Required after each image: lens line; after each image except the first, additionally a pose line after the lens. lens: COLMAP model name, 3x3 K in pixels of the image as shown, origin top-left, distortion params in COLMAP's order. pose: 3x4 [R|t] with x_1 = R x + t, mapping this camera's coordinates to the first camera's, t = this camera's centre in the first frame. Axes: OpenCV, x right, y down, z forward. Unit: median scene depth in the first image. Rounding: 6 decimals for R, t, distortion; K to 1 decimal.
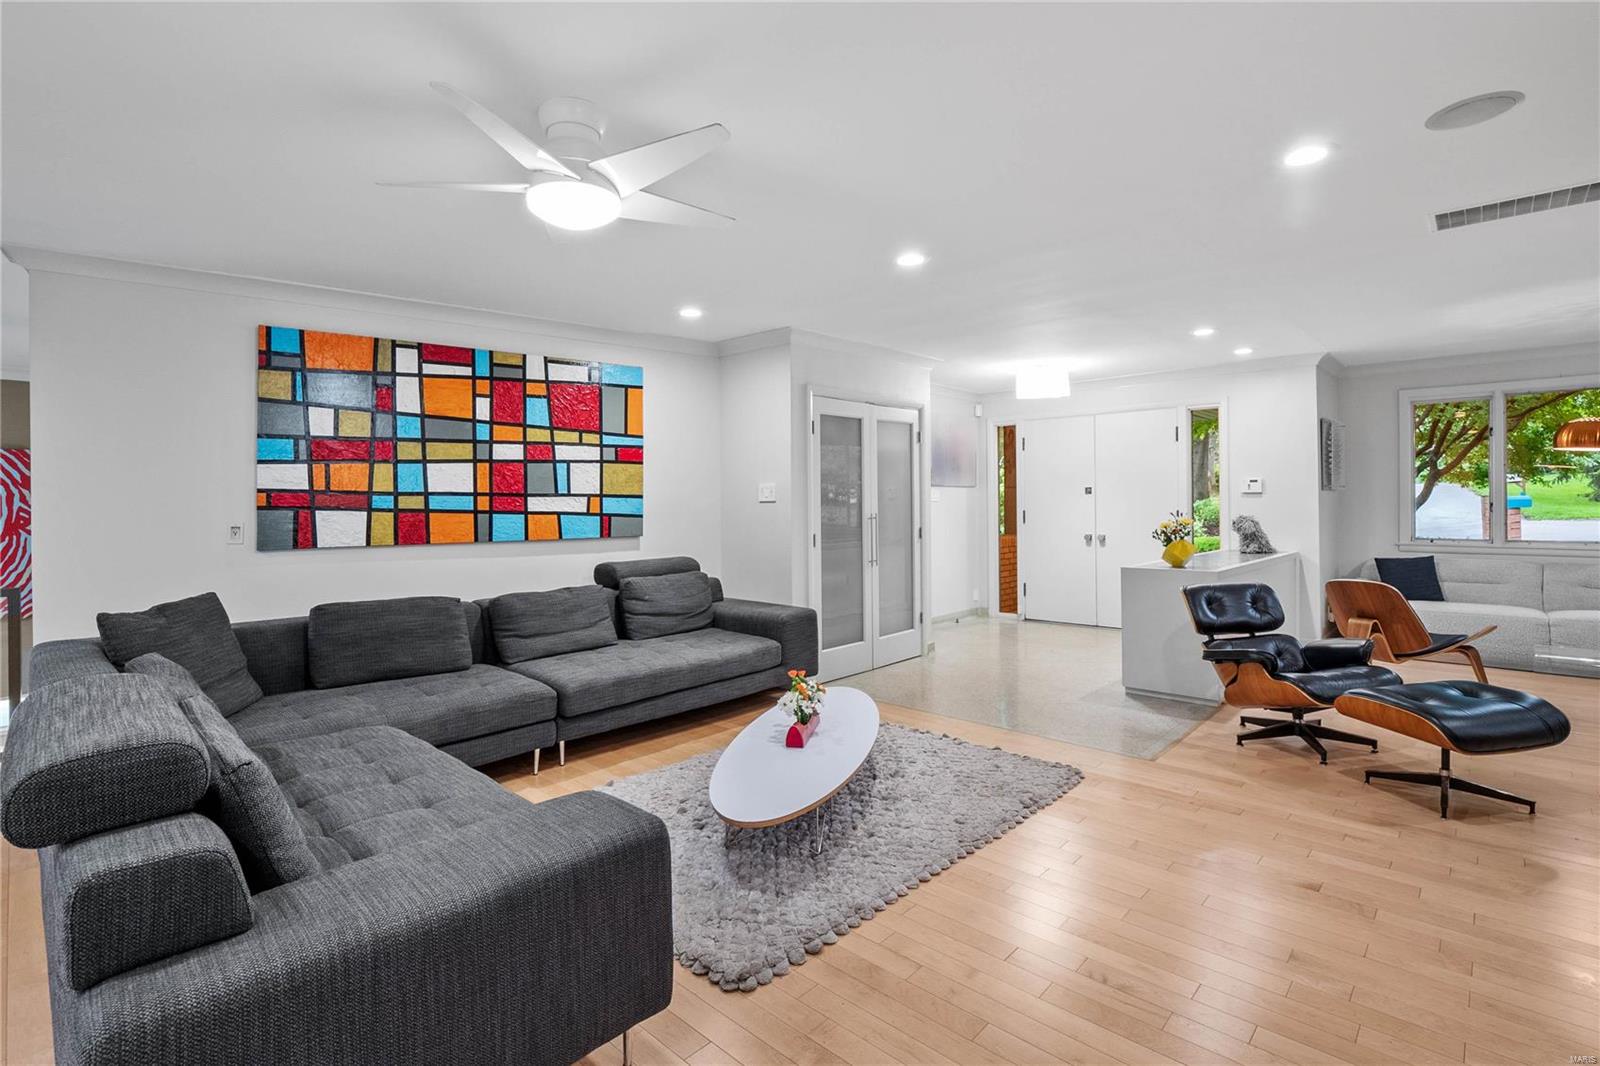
lens RADIAL K [[756.0, 0, 792.2], [0, 756.0, 508.3], [0, 0, 1]] dist [-0.009056, -0.000853]
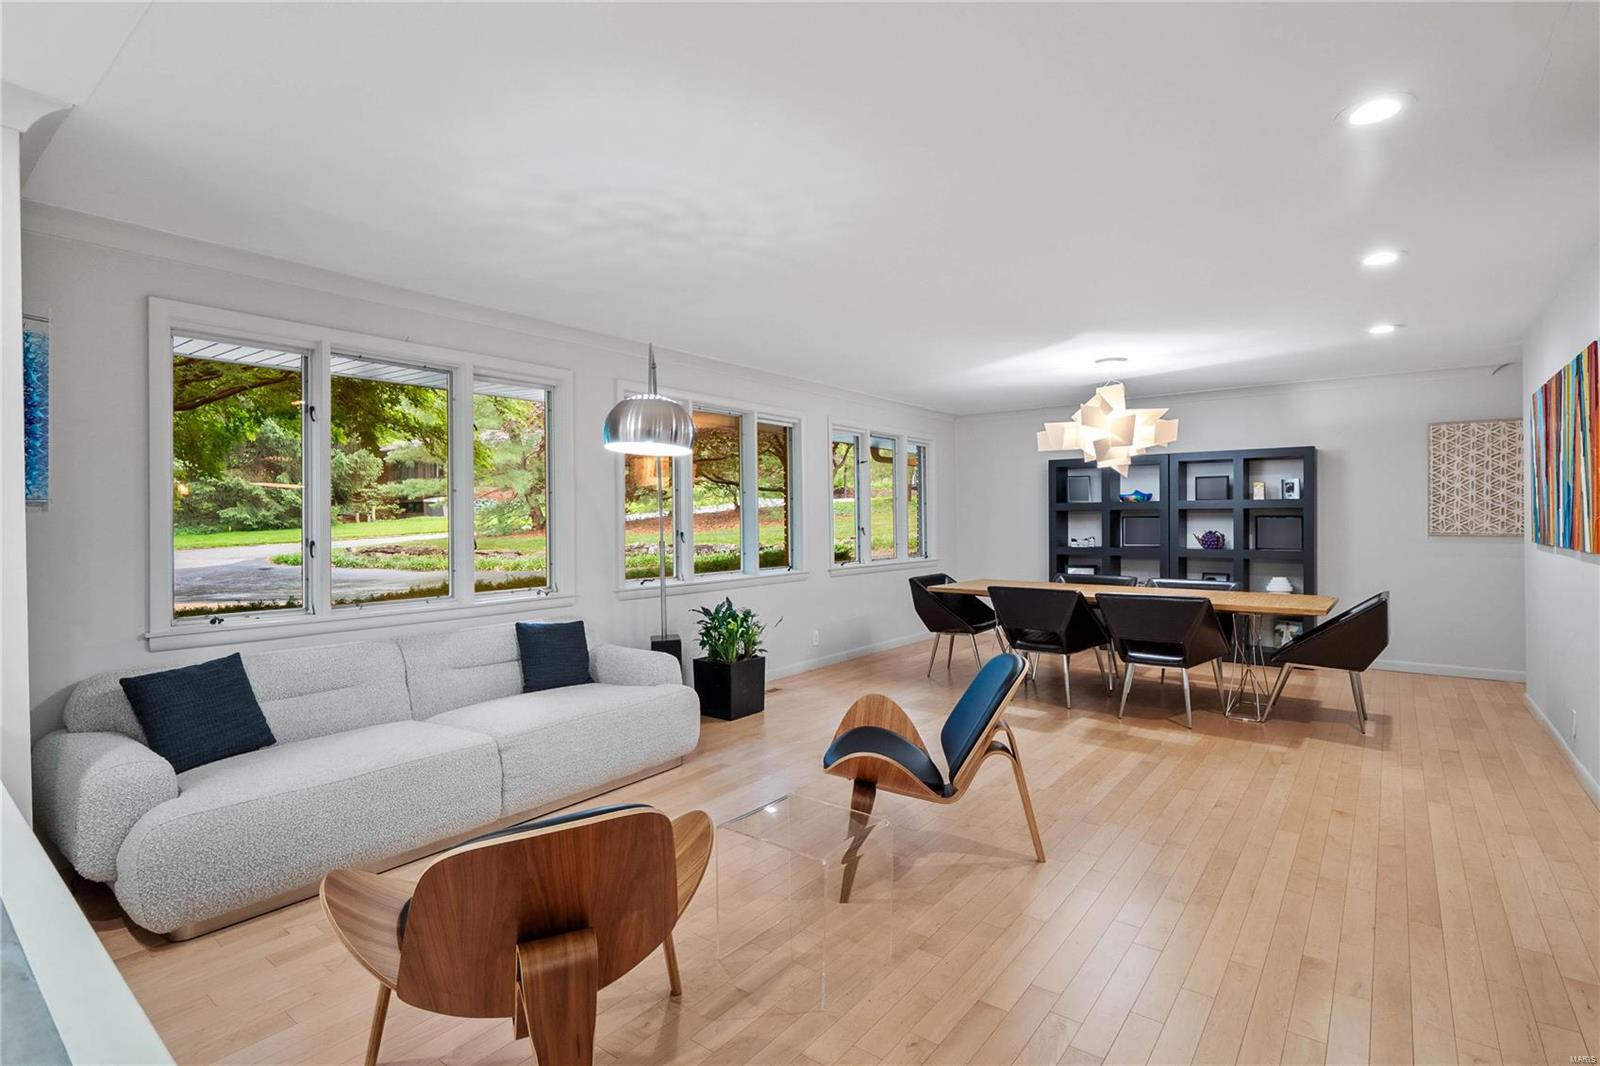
lens RADIAL K [[759.5, 0, 804.5], [0, 759.5, 506.7], [0, 0, 1]] dist [-0.000226, 0.000594]
pose [[-0.095389, 0.028022, 0.995046, 0.443264], [0.019916, 0.999457, -0.026237, -0.013535], [-0.995241, 0.017314, -0.095896, 0.916165]]
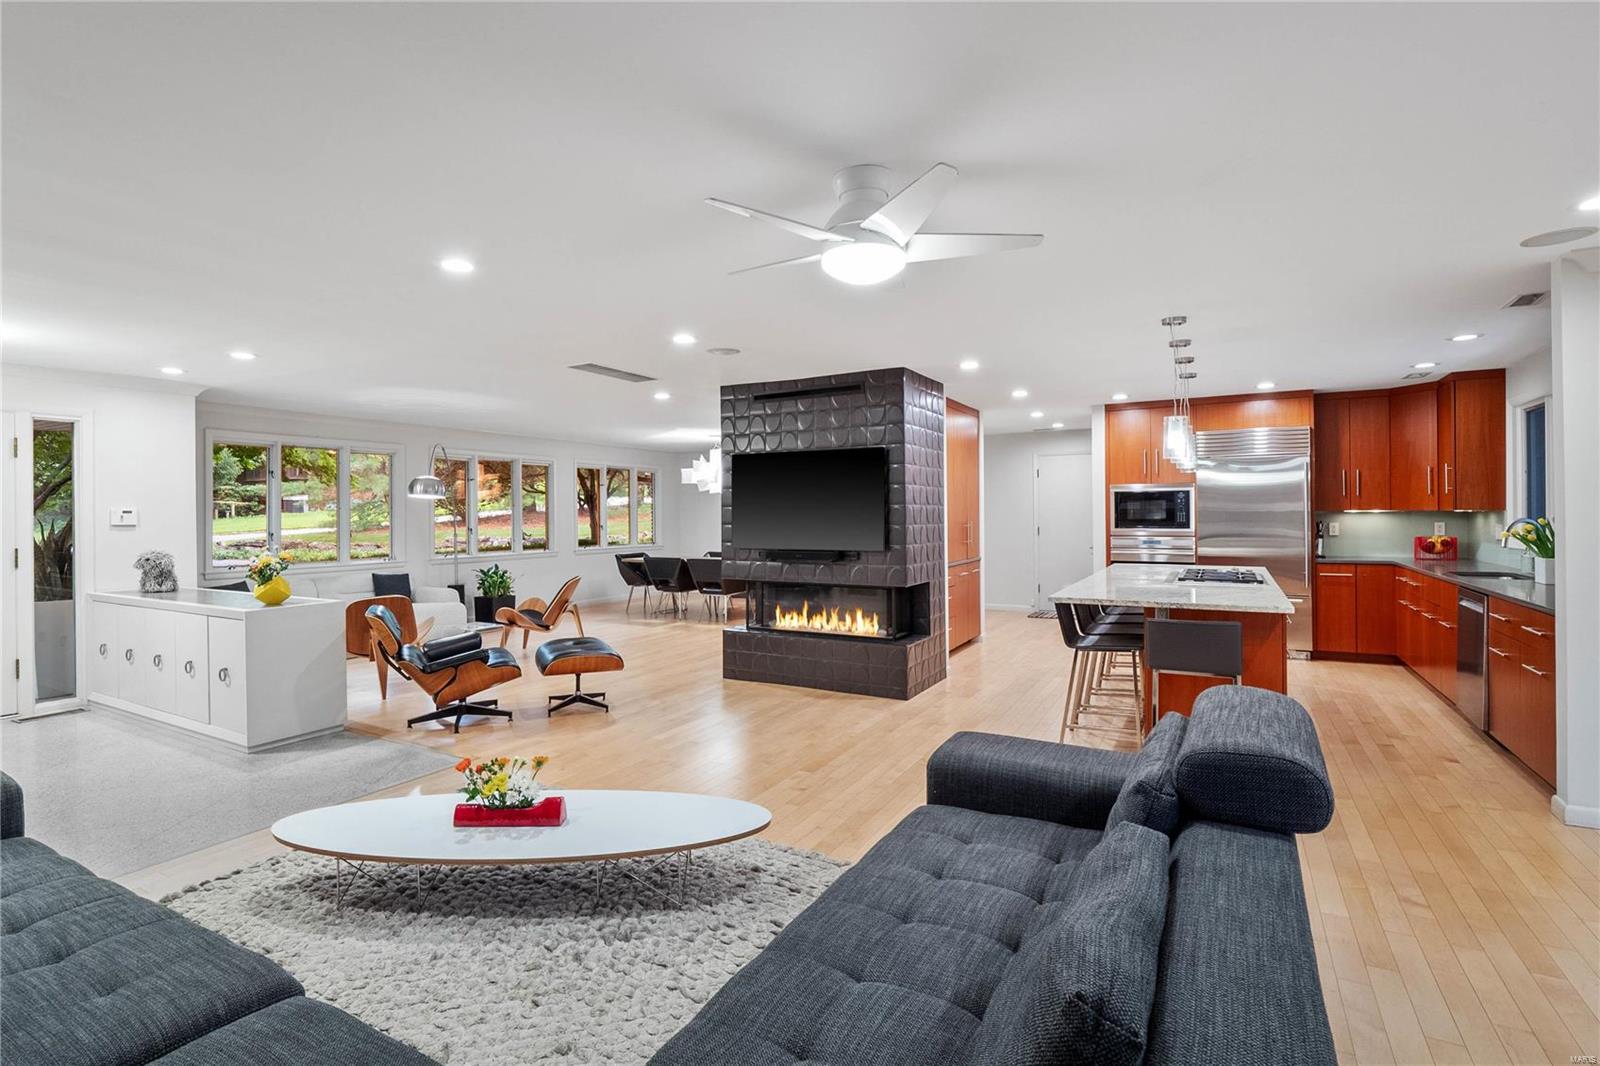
lens RADIAL K [[756.0, 0, 792.2], [0, 756.0, 508.3], [0, 0, 1]] dist [-0.009056, -0.000853]
pose [[-0.233590, 0.018838, 0.972153, -0.592133], [0.020892, 0.999679, -0.014352, -0.016023], [-0.972111, 0.016957, -0.233909, 0.622459]]
